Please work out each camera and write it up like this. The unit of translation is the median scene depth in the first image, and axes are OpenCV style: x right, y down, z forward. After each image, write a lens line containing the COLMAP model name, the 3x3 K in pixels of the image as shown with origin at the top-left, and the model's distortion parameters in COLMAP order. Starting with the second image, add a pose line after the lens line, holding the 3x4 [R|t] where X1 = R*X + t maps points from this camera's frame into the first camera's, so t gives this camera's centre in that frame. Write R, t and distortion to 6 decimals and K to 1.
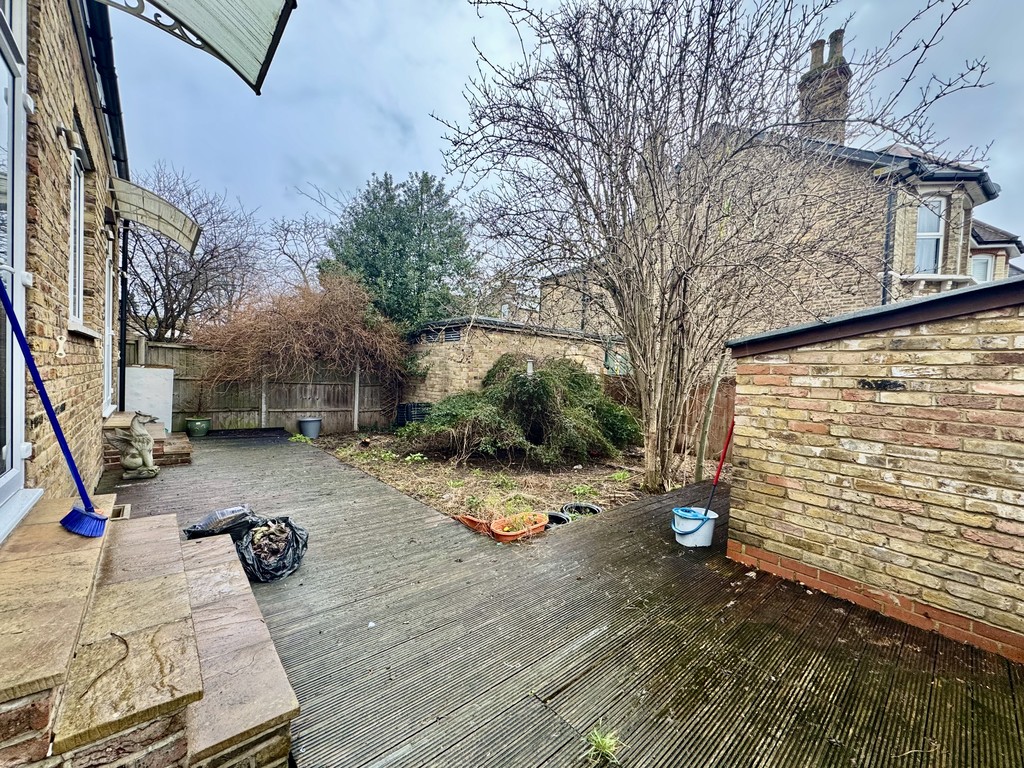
lens RADIAL K [[407.6, 0, 511.9], [0, 407.6, 385.7], [0, 0, 1]] dist [0.000908, 0.000092]
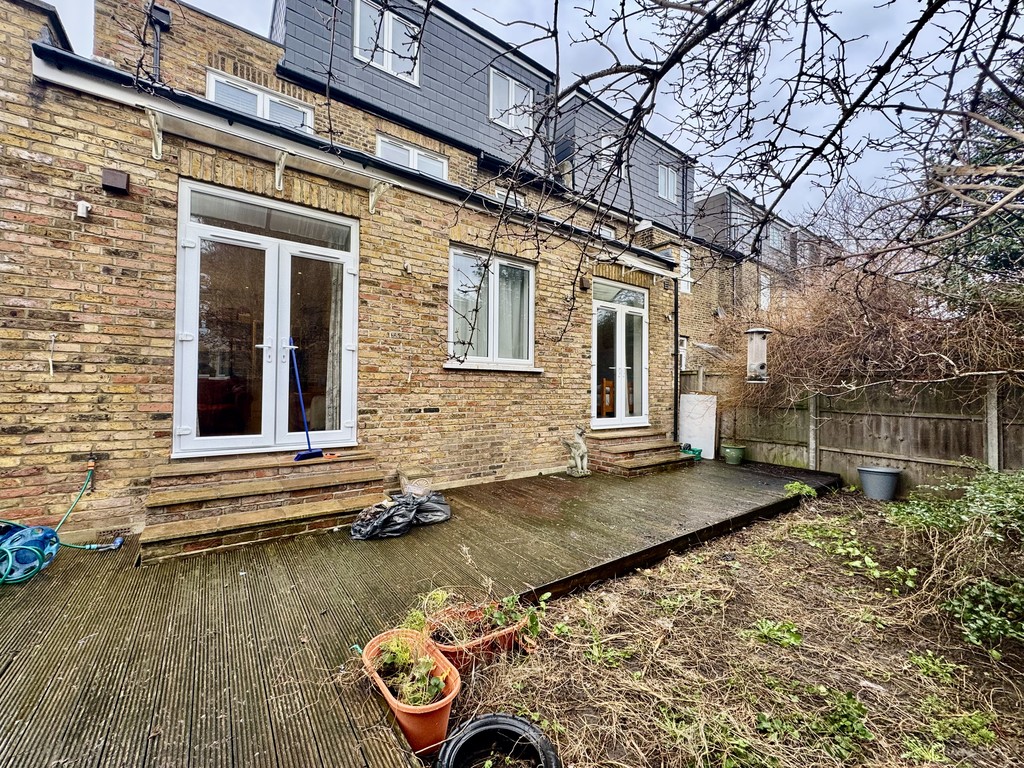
lens RADIAL K [[407.6, 0, 511.2], [0, 407.6, 382.2], [0, 0, 1]] dist [0.000908, 0.000092]
pose [[-0.095230, -0.054693, -0.993952, 0.226771], [-0.040778, 0.997866, -0.051001, 0.000226], [0.994620, 0.035674, -0.097257, 0.501688]]
